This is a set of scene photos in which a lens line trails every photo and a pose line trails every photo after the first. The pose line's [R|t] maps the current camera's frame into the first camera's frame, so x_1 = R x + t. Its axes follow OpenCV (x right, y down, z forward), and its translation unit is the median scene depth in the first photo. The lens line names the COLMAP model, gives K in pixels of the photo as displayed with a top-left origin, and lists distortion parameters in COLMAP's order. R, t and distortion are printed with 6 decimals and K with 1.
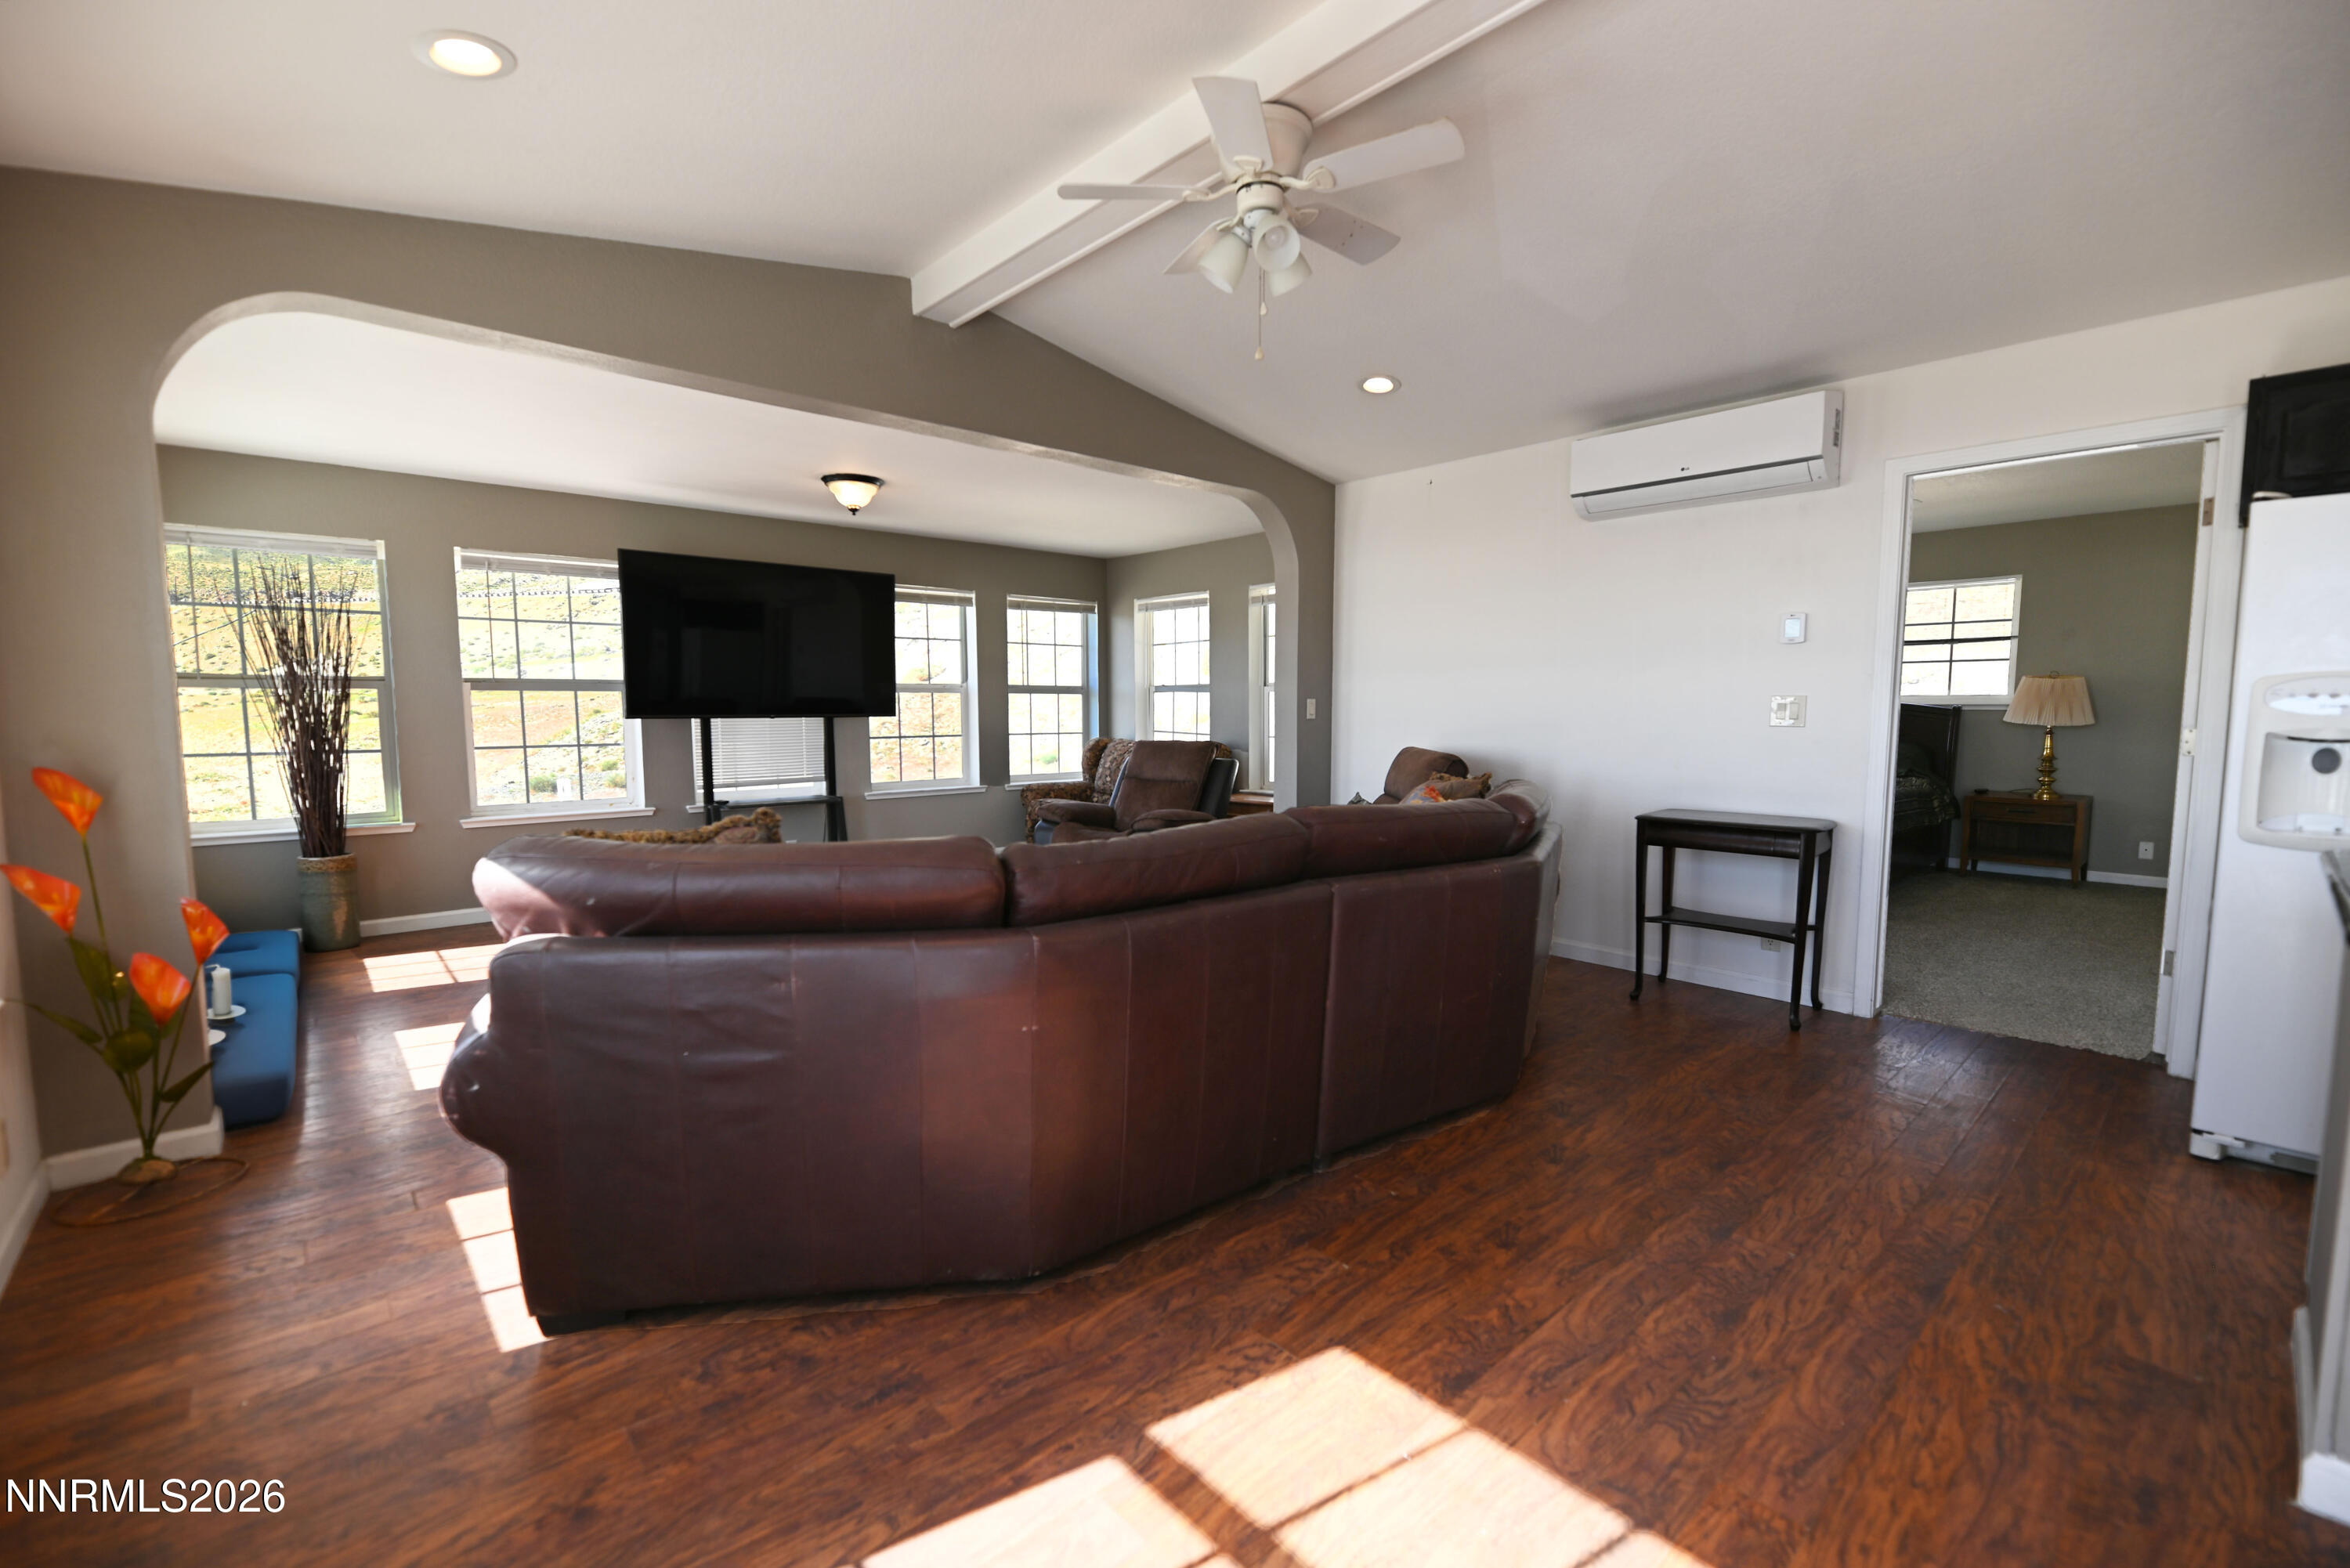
lens RADIAL K [[1000.2, 0, 1179.2], [0, 1000.2, 791.0], [0, 0, 1]] dist [-0.003907, -0.000527]
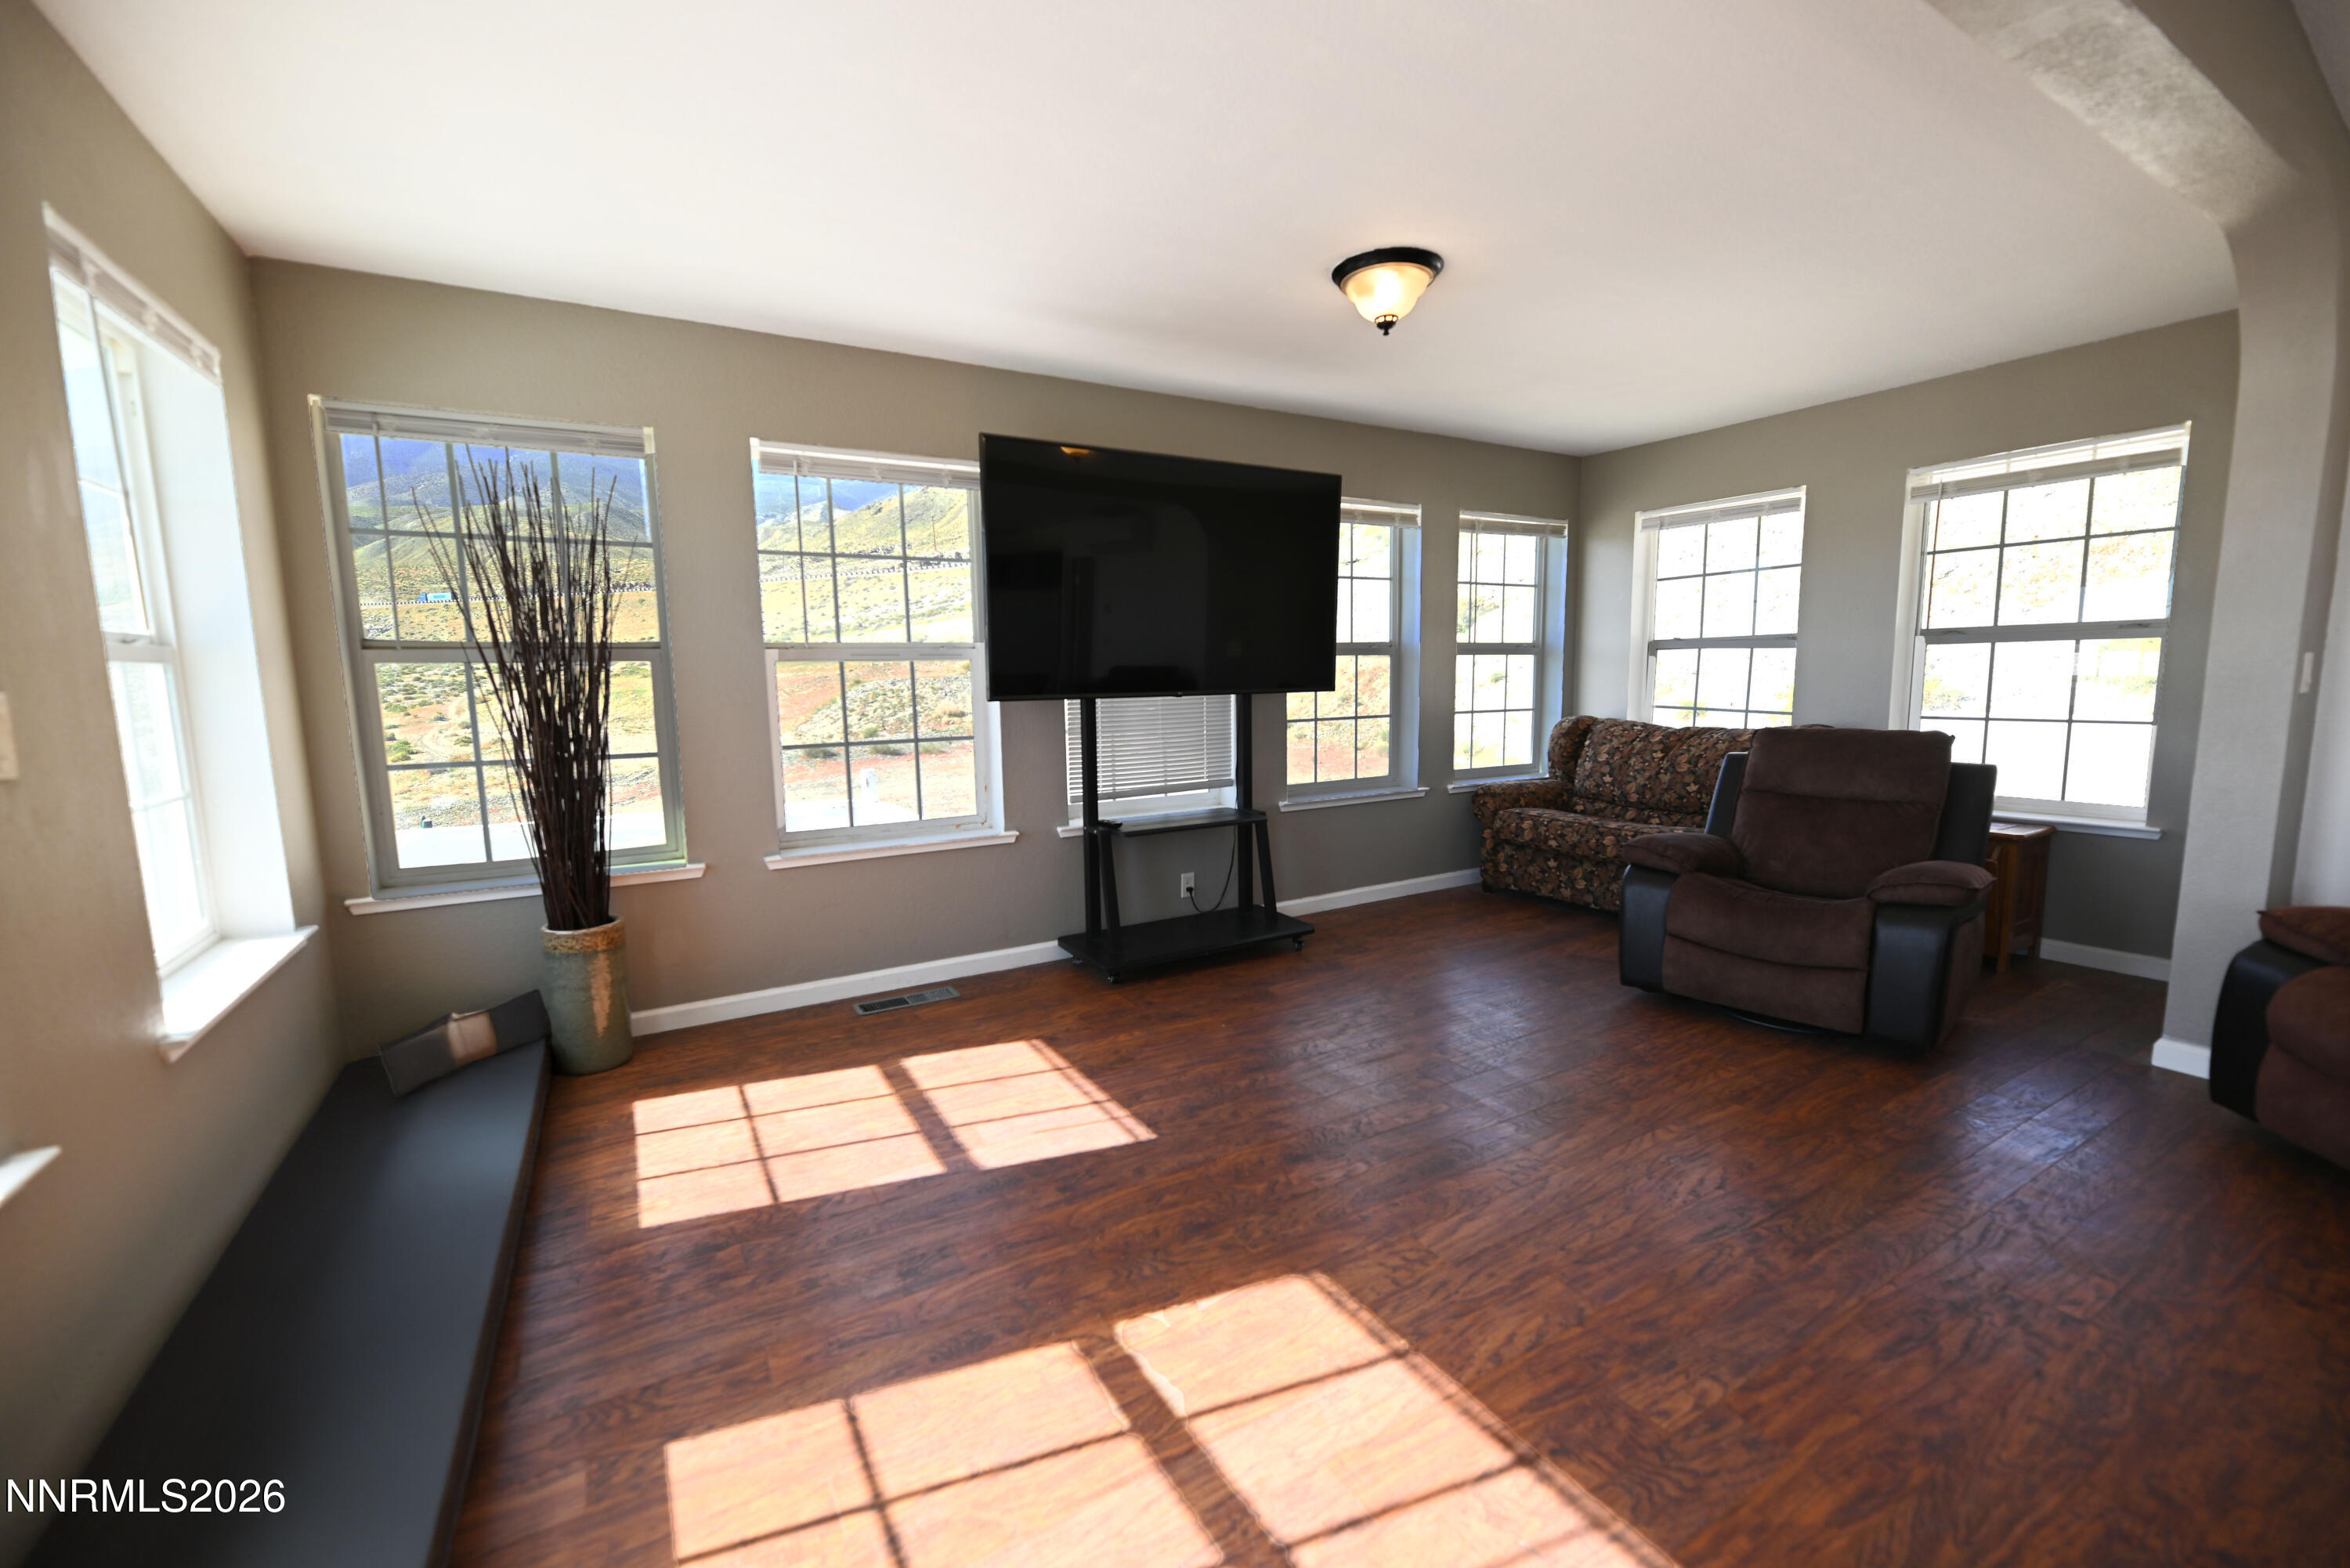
lens RADIAL K [[950.0, 0, 1164.9], [0, 950.0, 789.8], [0, 0, 1]] dist [-0.001326, -0.001747]
pose [[0.978244, 0.011321, -0.207149, -0.321120], [-0.002951, 0.999168, 0.040674, -0.041100], [0.207437, -0.039178, 0.977464, 0.428042]]
